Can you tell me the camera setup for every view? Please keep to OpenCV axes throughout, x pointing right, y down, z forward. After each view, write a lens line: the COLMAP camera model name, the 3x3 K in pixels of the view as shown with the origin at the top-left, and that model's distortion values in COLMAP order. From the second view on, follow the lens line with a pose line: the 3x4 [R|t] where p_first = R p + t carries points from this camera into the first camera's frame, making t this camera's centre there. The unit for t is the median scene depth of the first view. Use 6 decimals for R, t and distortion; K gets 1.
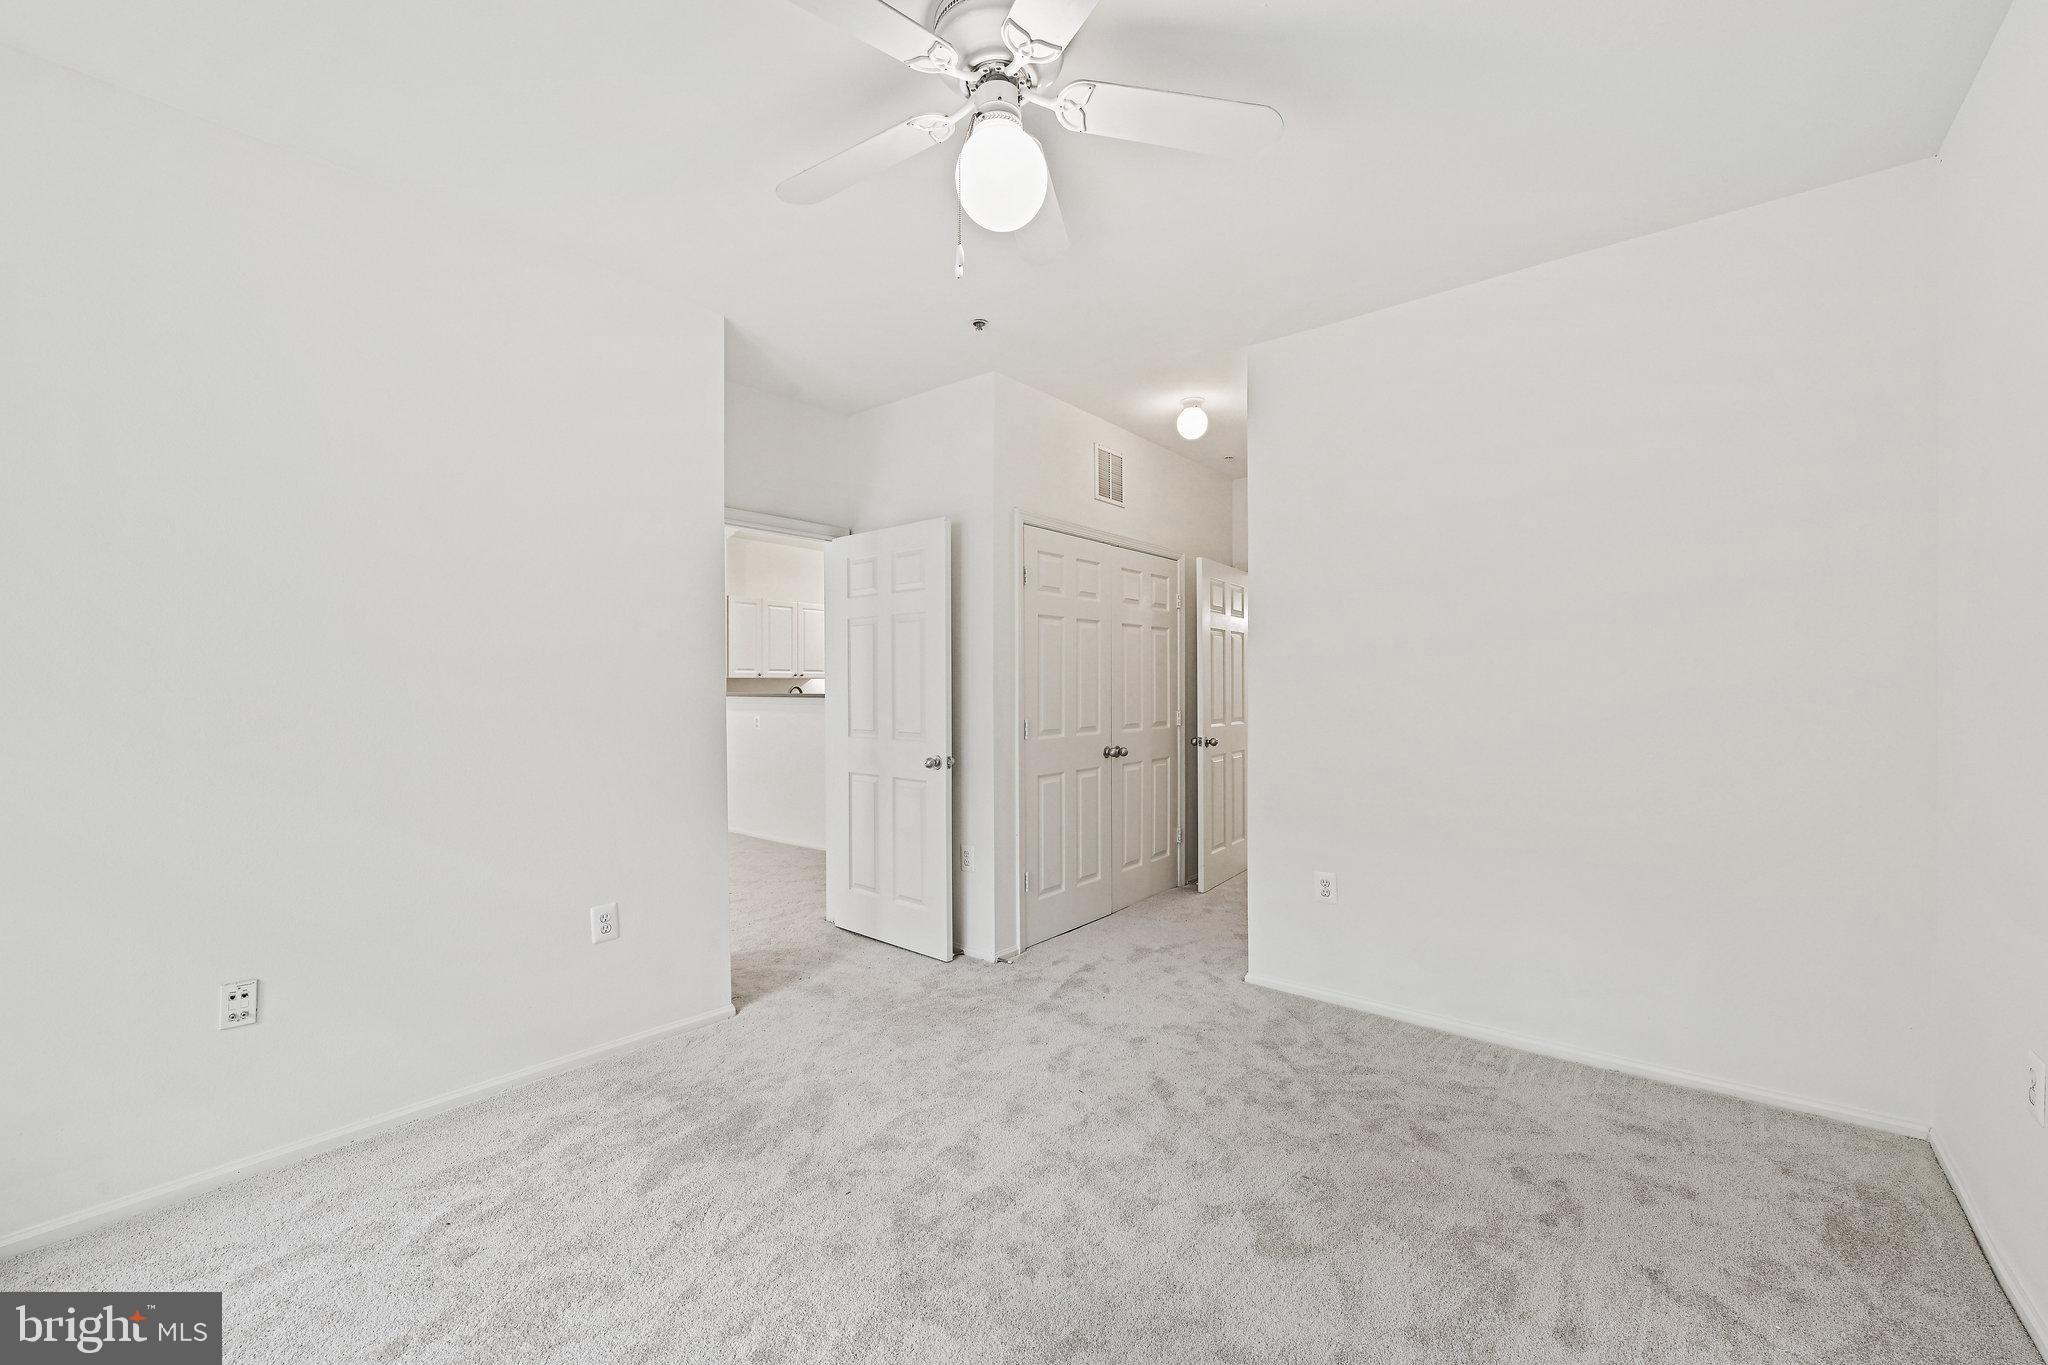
lens RADIAL K [[815.5, 0, 1023.9], [0, 815.5, 696.2], [0, 0, 1]] dist [-0.003927, -0.000560]
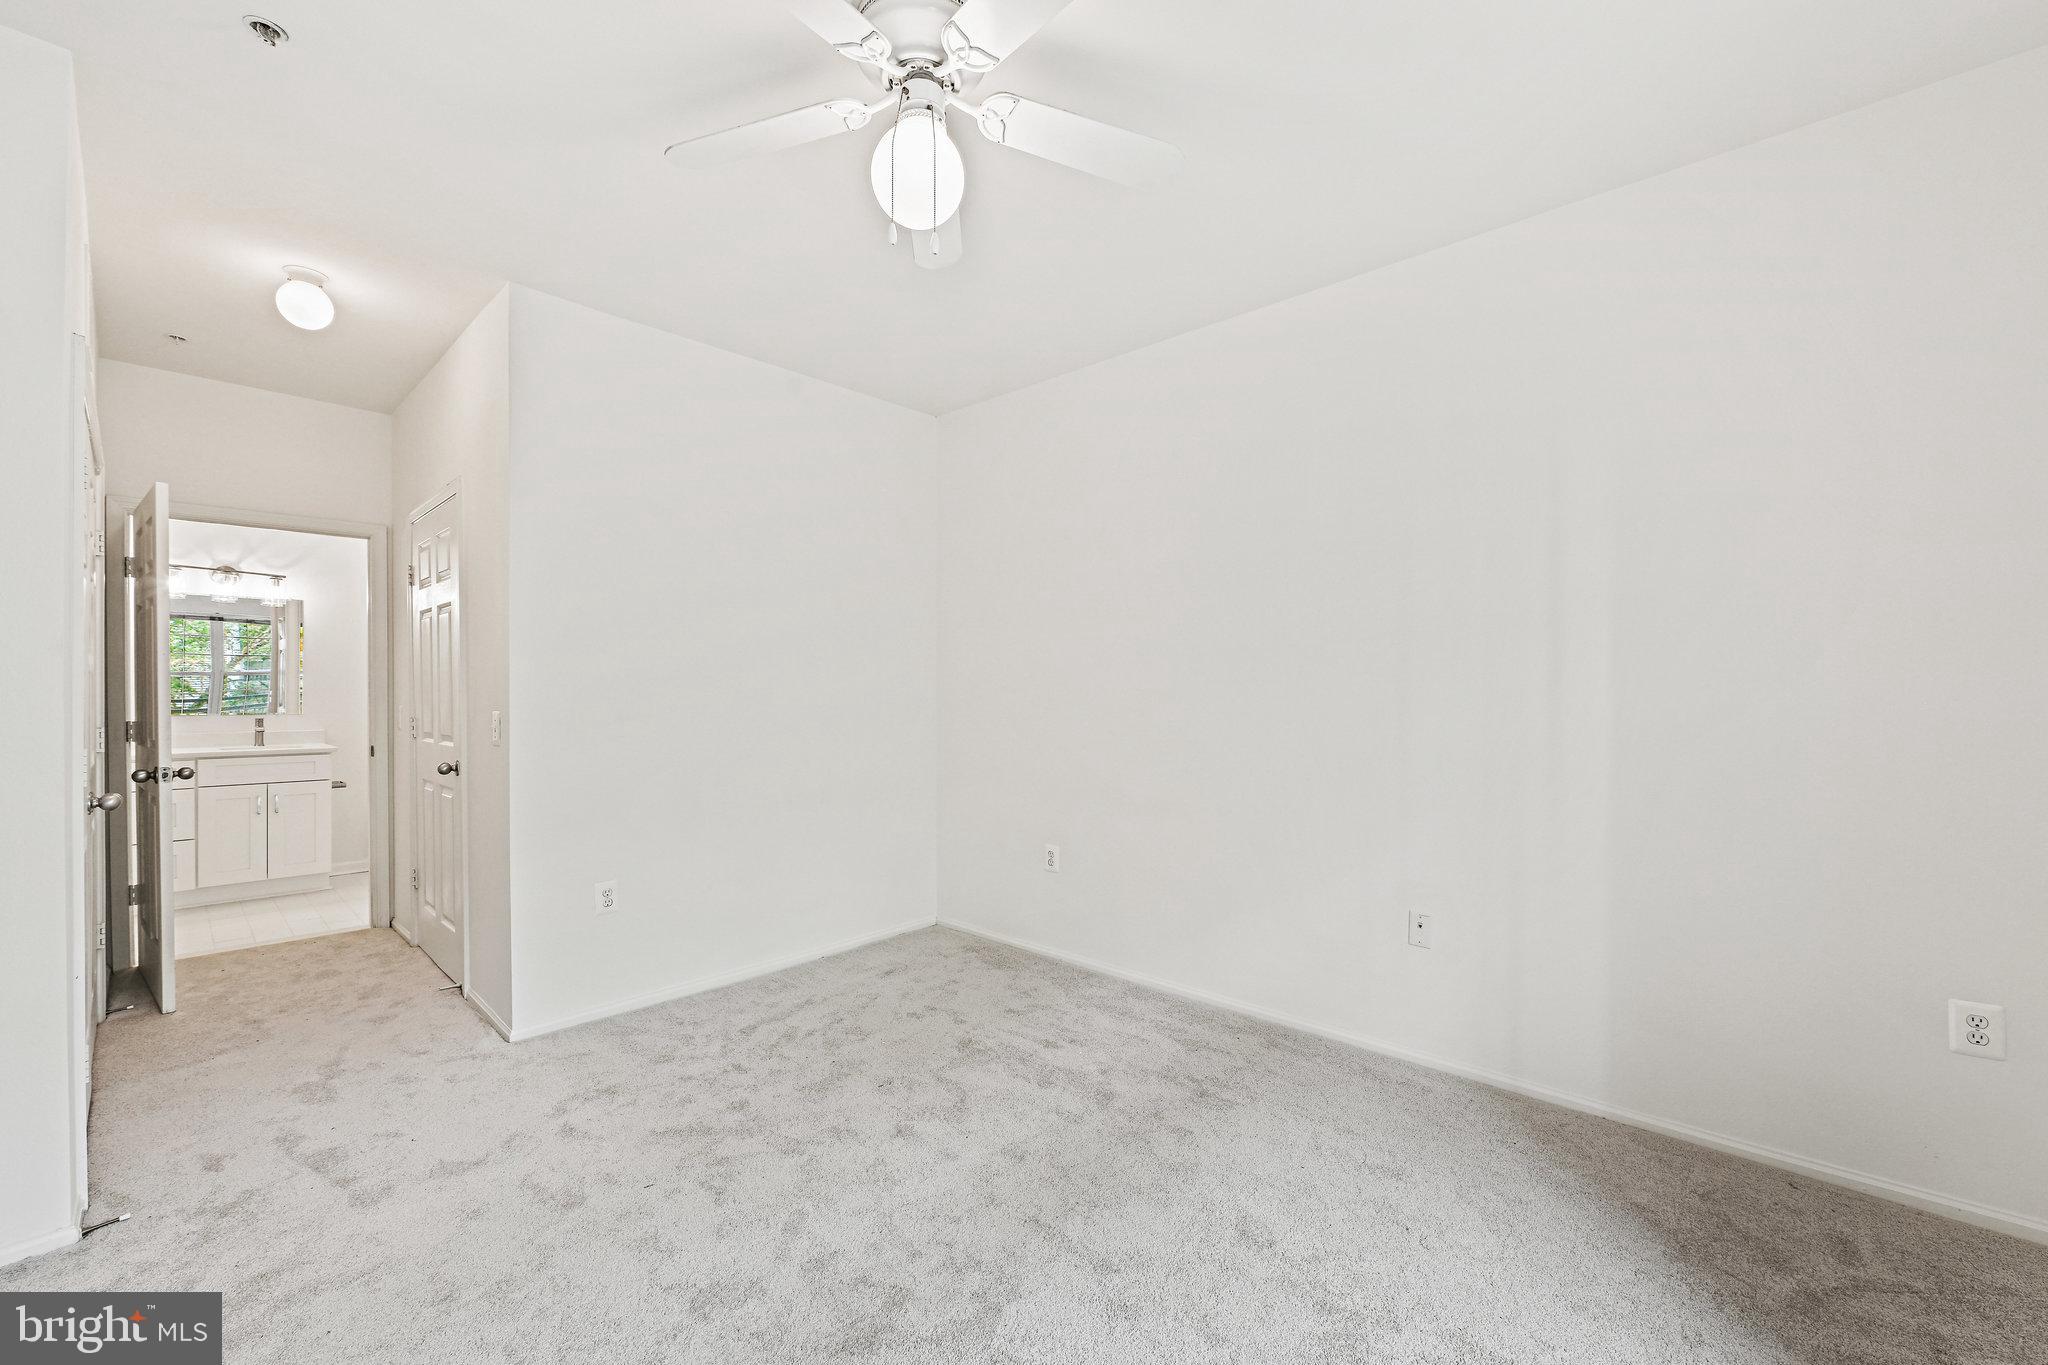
lens RADIAL K [[815.5, 0, 1023.7], [0, 815.5, 684.5], [0, 0, 1]] dist [-0.003927, -0.000560]
pose [[0.060708, 0.010712, 0.998098, -0.634330], [0.005169, 0.999926, -0.011046, -0.003963], [-0.998142, 0.005830, 0.060648, 0.506089]]
